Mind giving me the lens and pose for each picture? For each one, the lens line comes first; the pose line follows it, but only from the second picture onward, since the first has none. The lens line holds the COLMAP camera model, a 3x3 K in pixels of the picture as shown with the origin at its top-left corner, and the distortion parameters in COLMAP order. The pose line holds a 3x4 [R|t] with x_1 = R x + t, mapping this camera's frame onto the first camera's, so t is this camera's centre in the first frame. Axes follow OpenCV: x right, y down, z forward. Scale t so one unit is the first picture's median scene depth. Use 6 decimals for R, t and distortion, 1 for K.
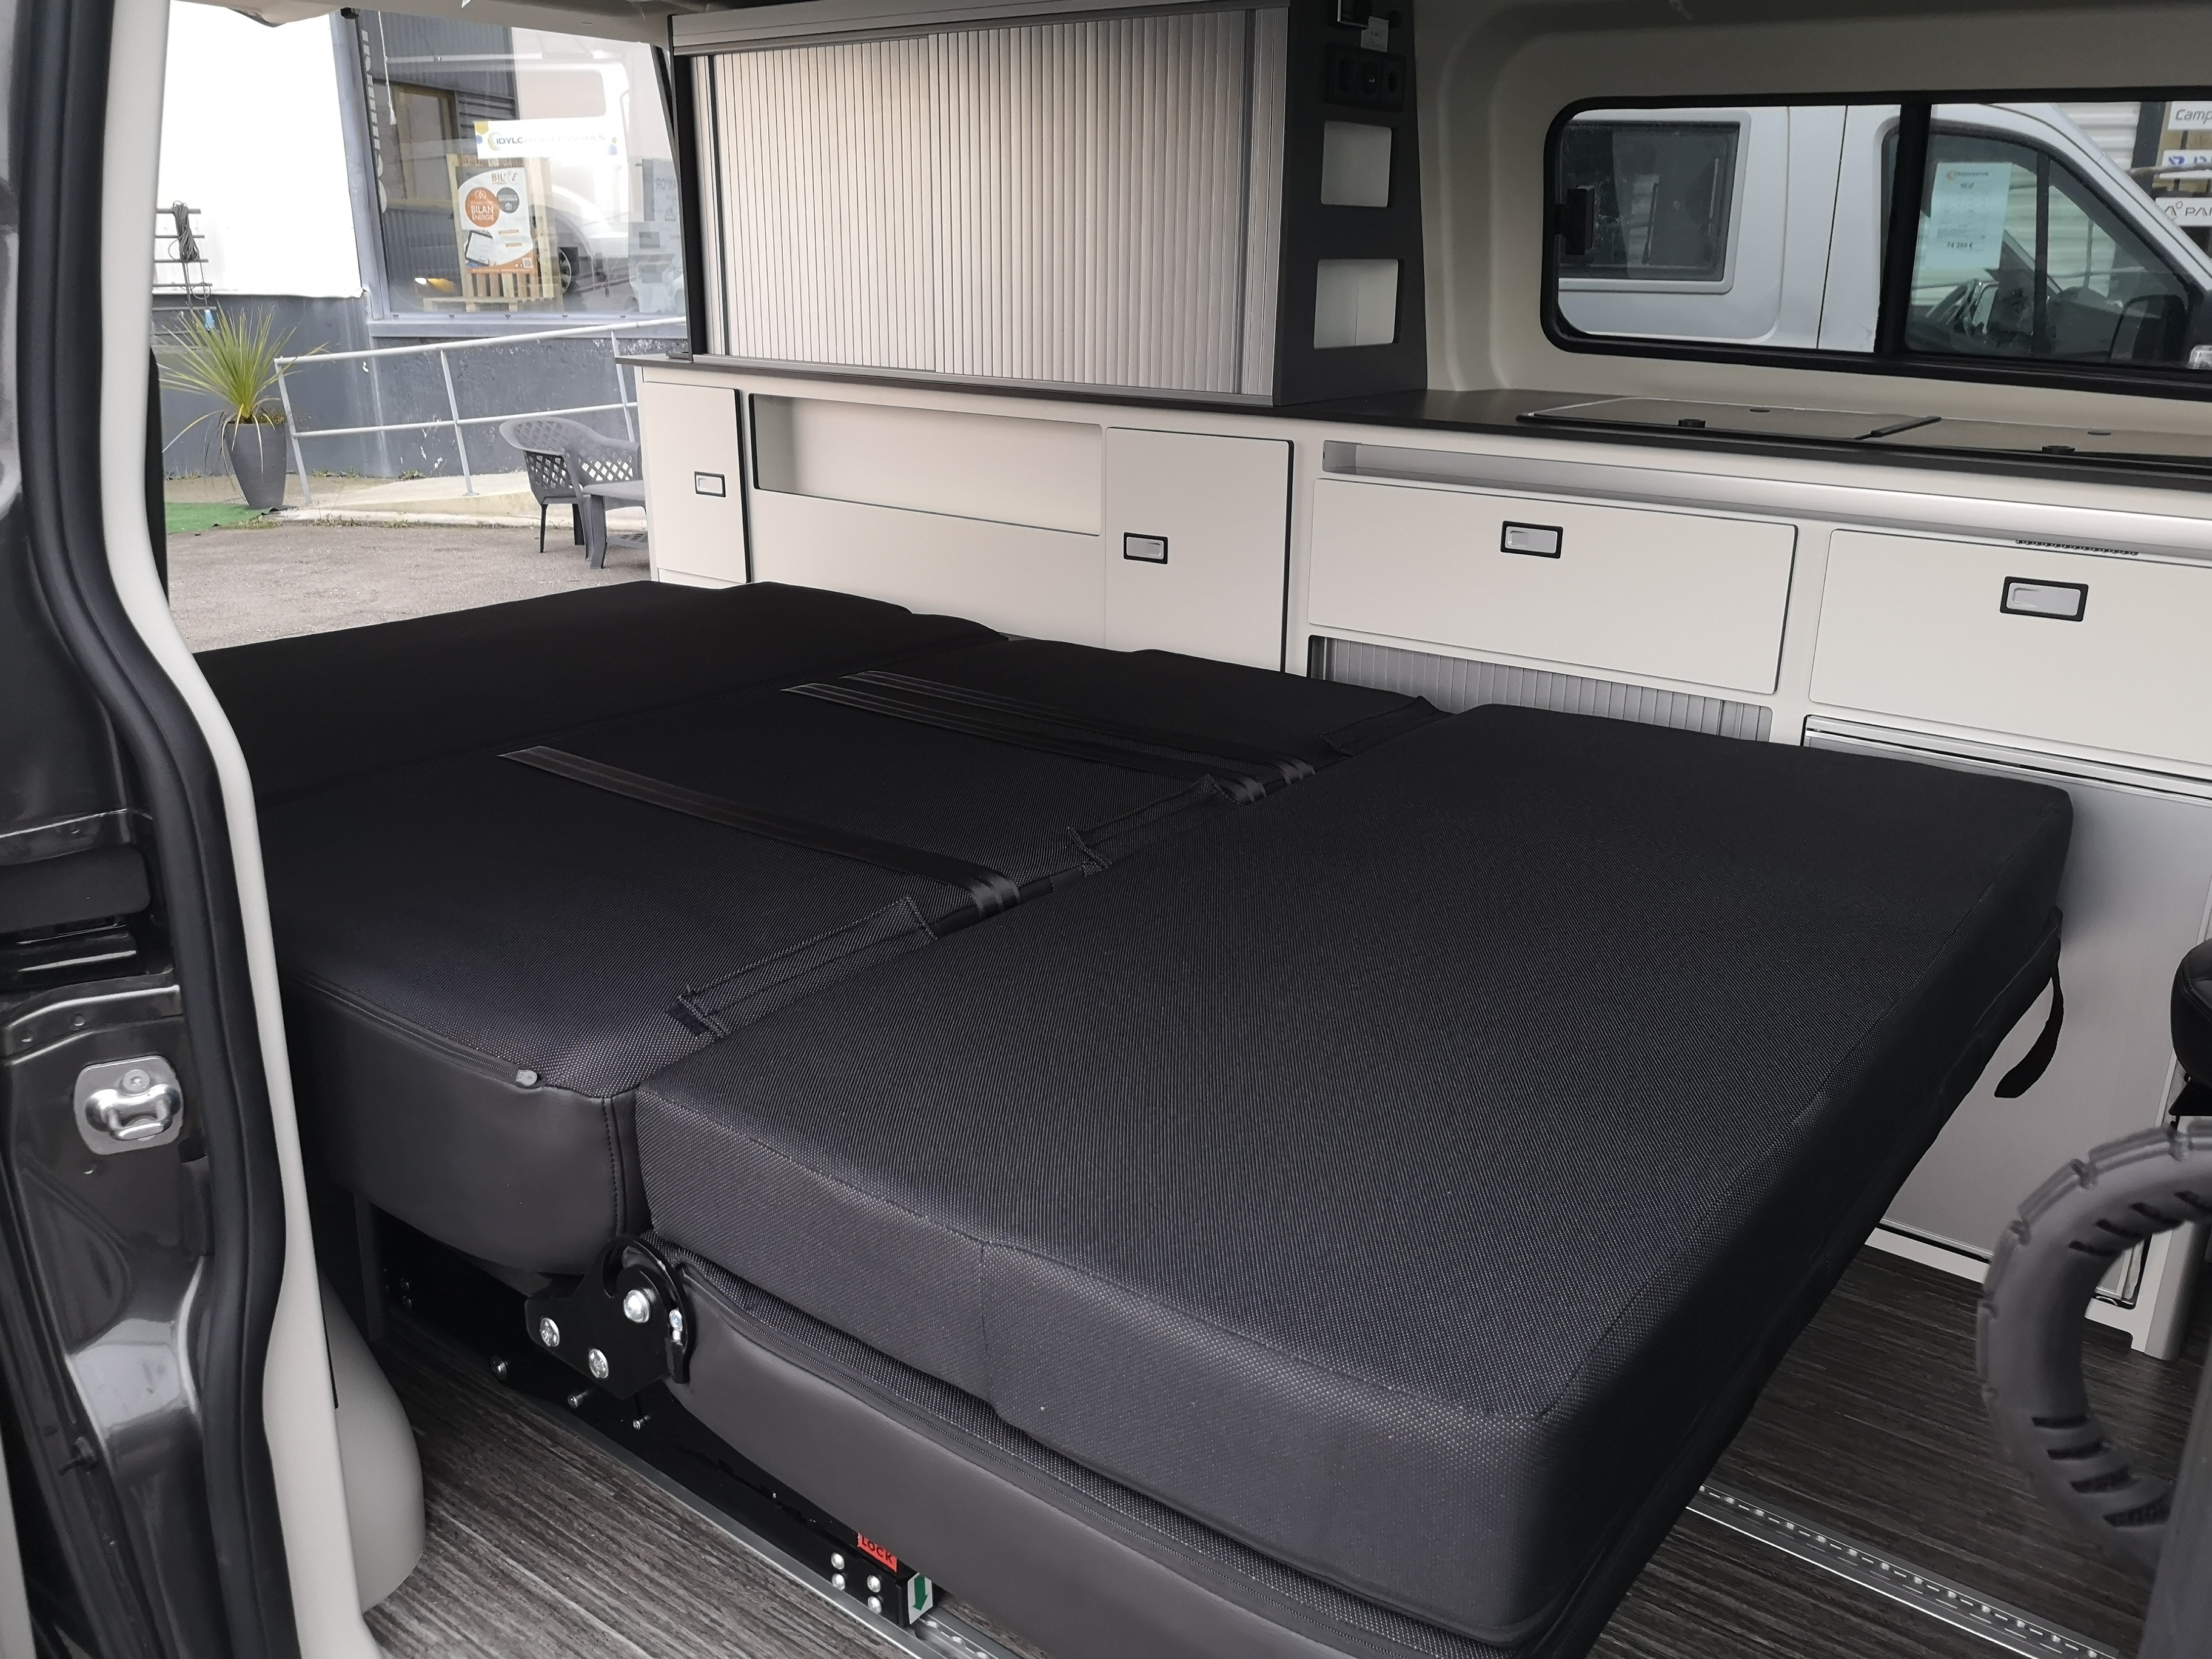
lens RADIAL K [[1785.8, 0, 1097.1], [0, 1785.8, 845.2], [0, 0, 1]] dist [0.016240, -0.021884]
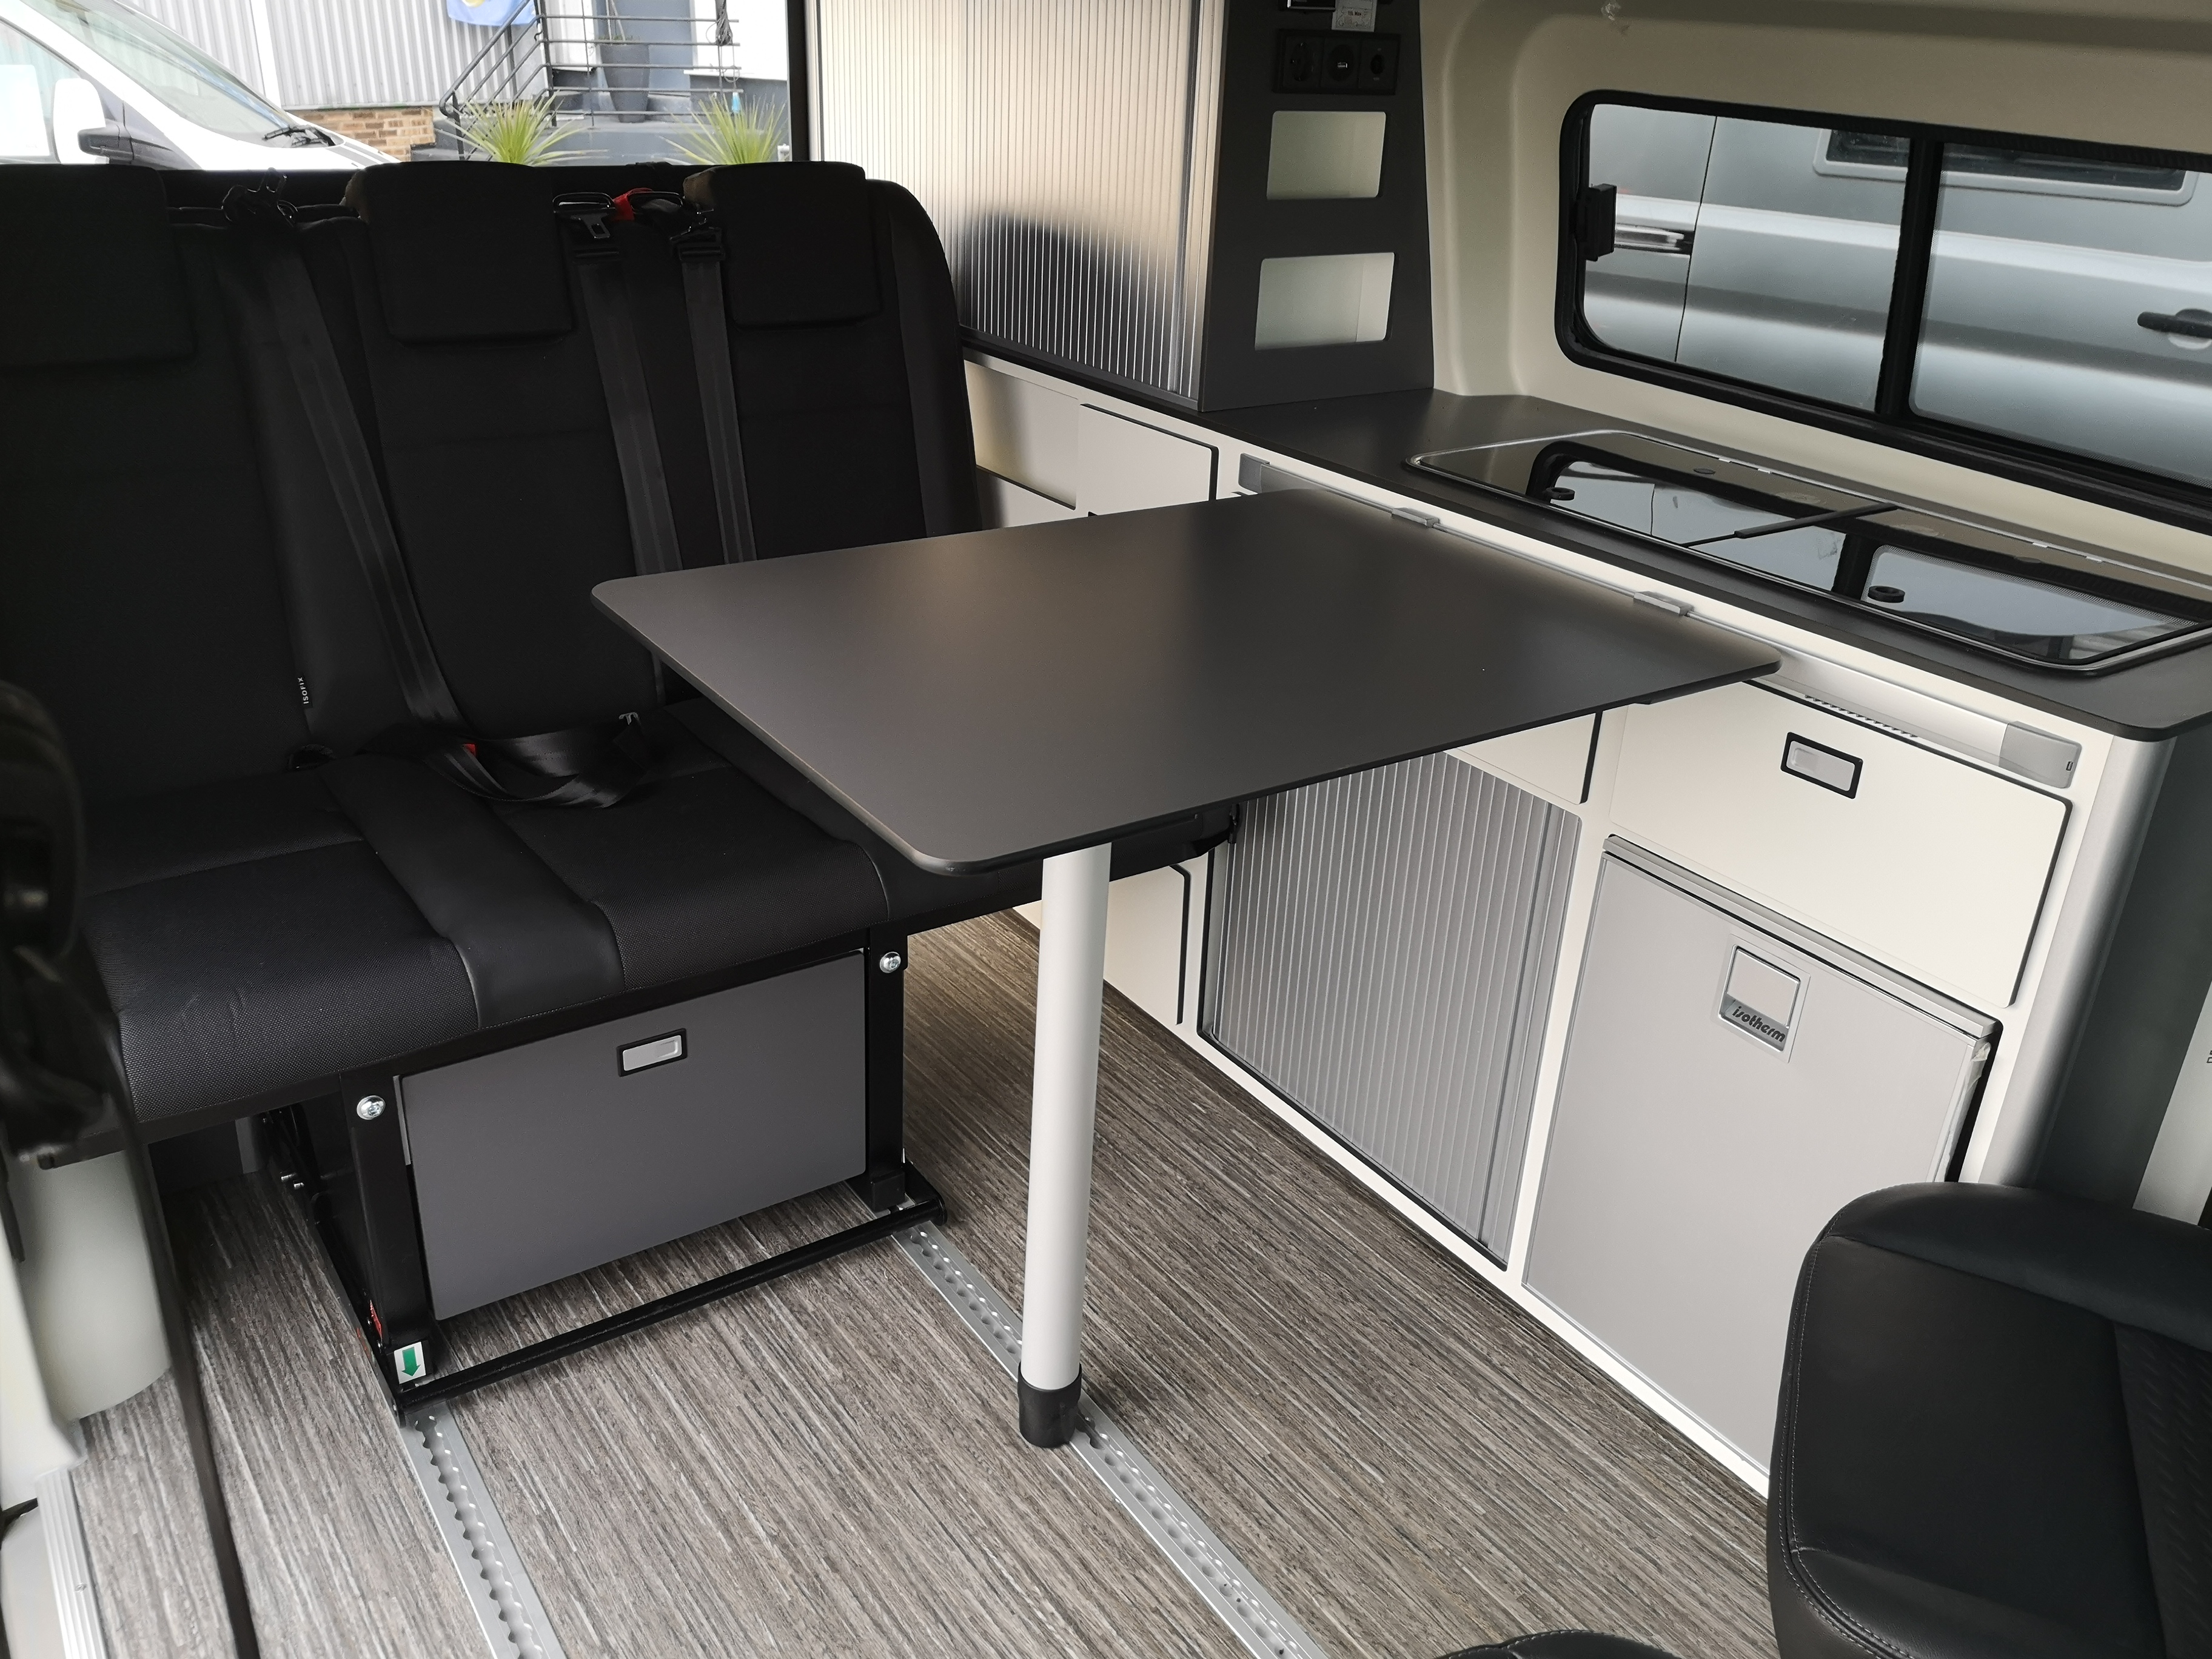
lens RADIAL K [[1785.8, 0, 1108.8], [0, 1785.8, 840.6], [0, 0, 1]] dist [0.016240, -0.021884]
pose [[0.950757, 0.157651, -0.266846, 0.431061], [-0.127234, 0.983608, 0.127779, -0.167267], [0.282616, -0.087535, 0.955231, 0.056036]]
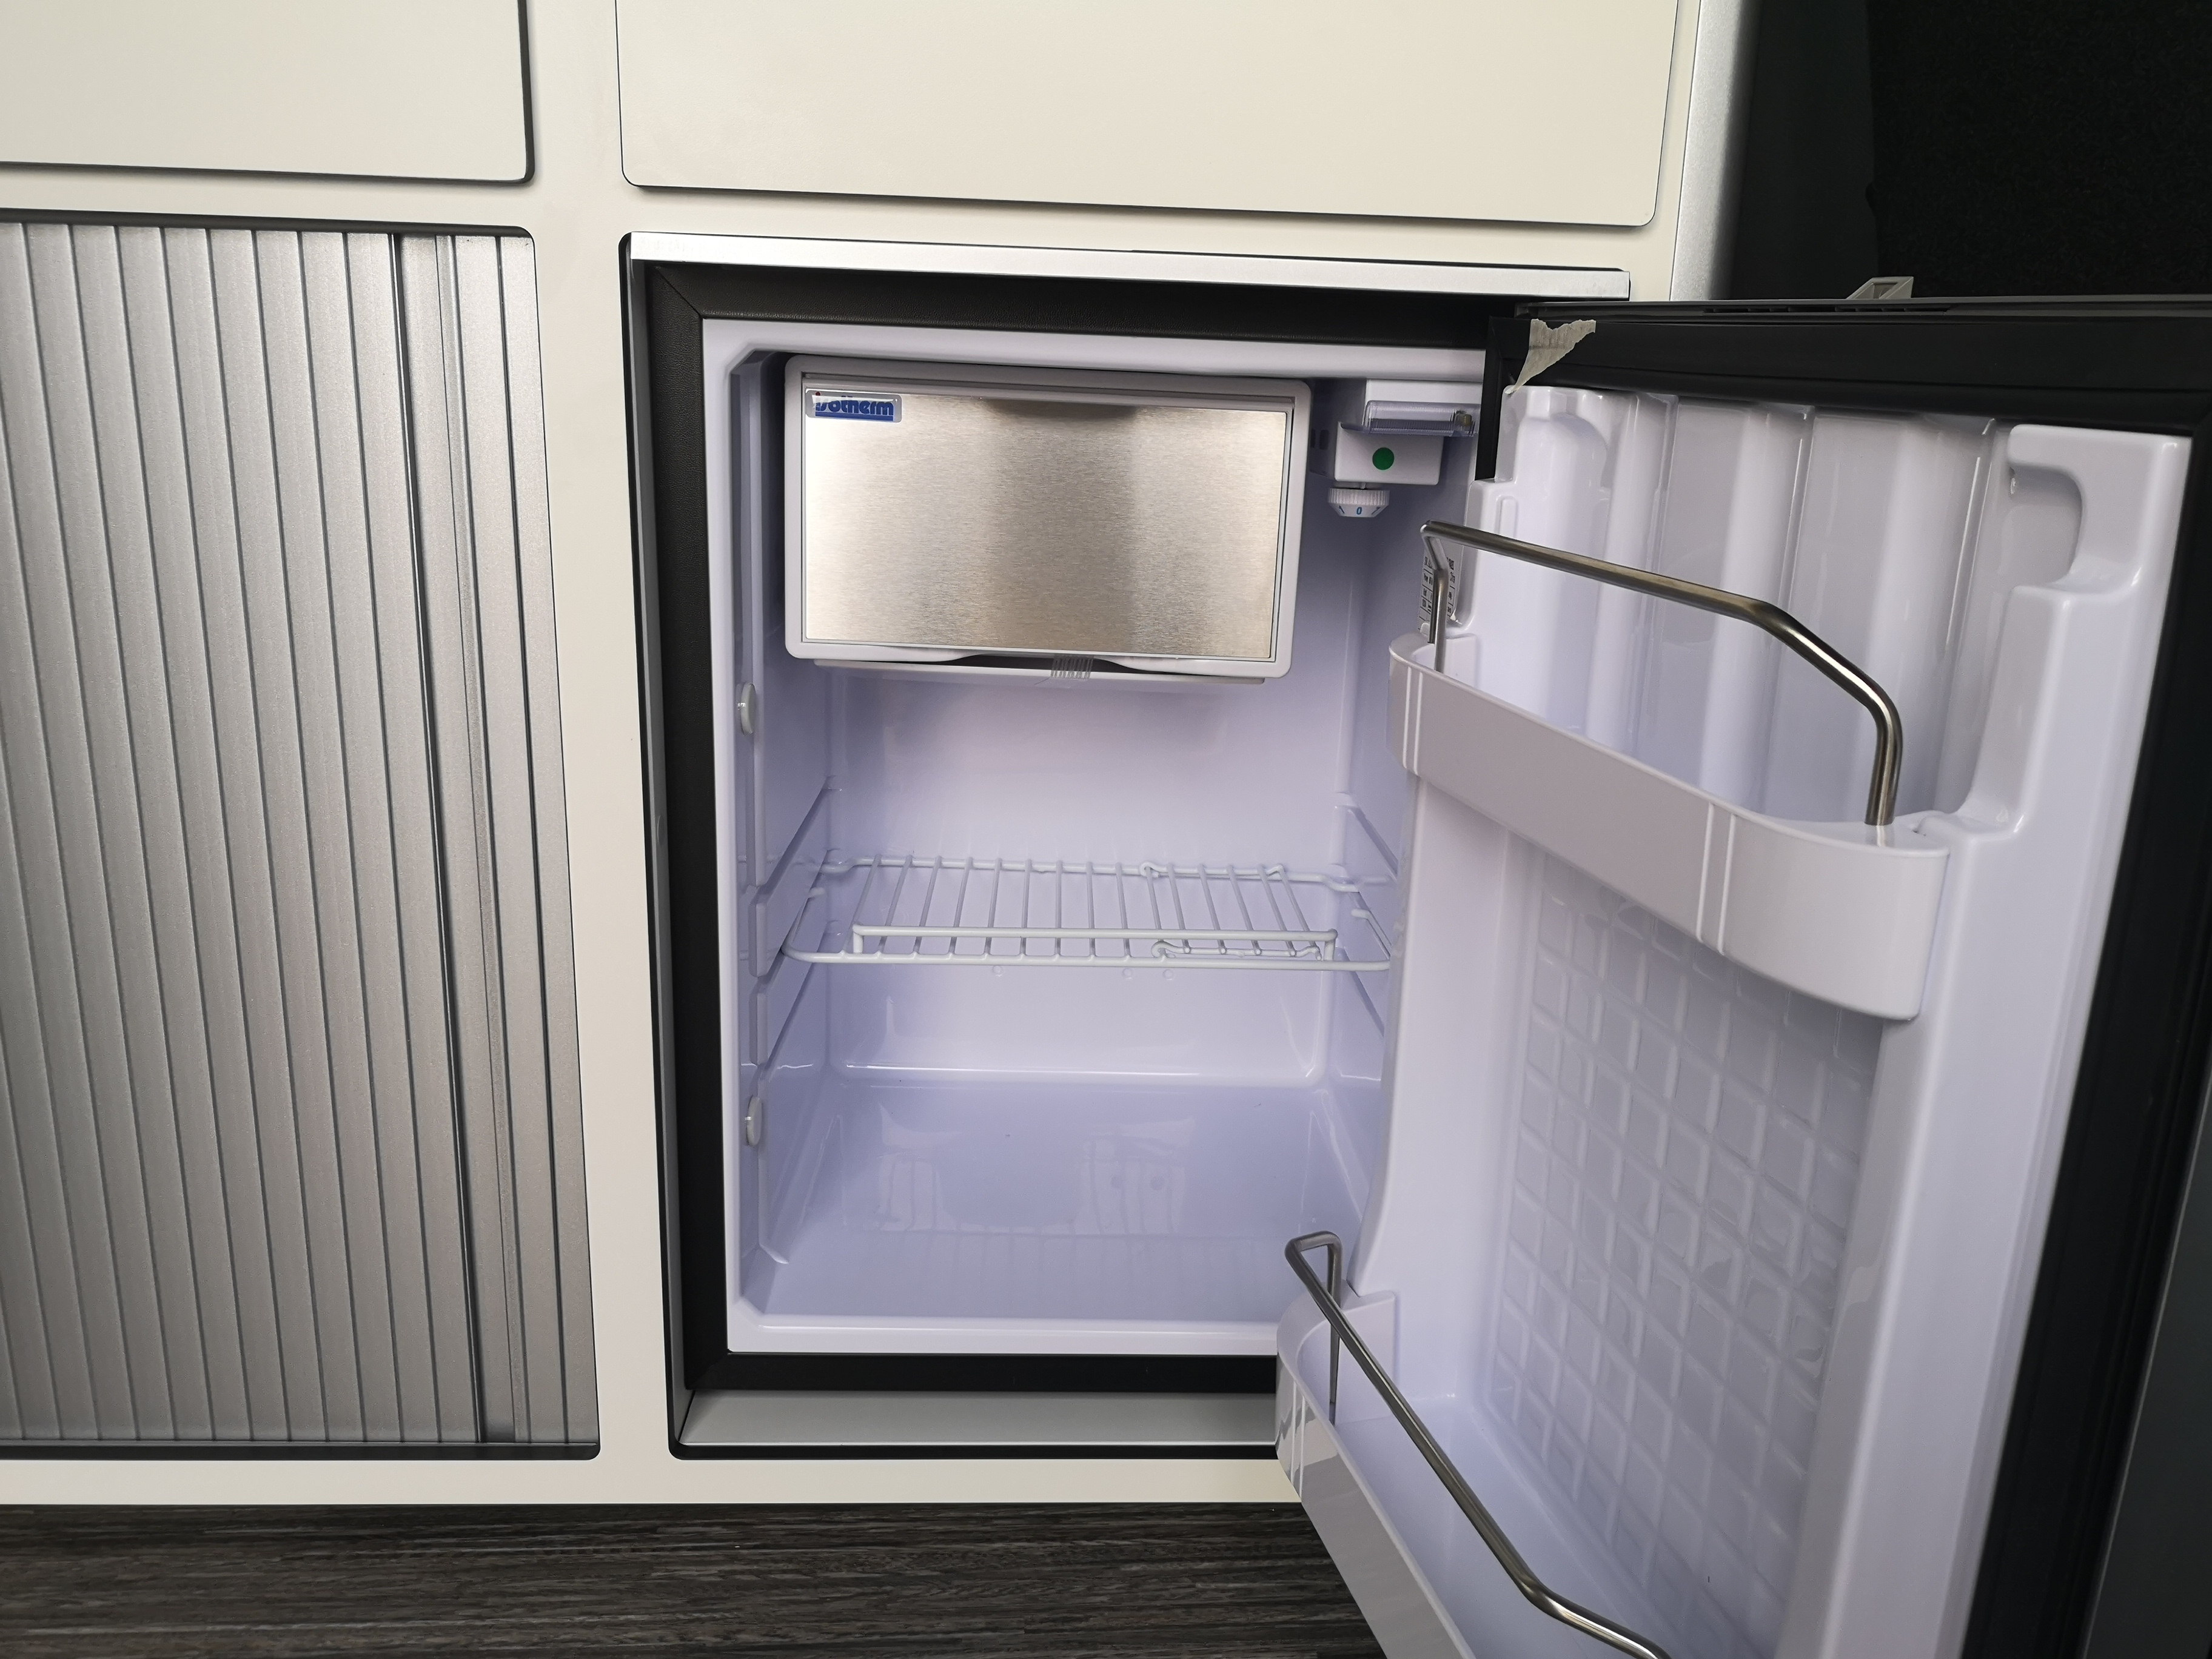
lens RADIAL K [[1785.8, 0, 1107.7], [0, 1785.8, 836.2], [0, 0, 1]] dist [0.016240, -0.021884]
pose [[0.761836, -0.169886, 0.625095, 0.238379], [0.193424, 0.980632, 0.030776, 0.063625], [-0.618217, 0.097462, 0.779941, 0.711123]]
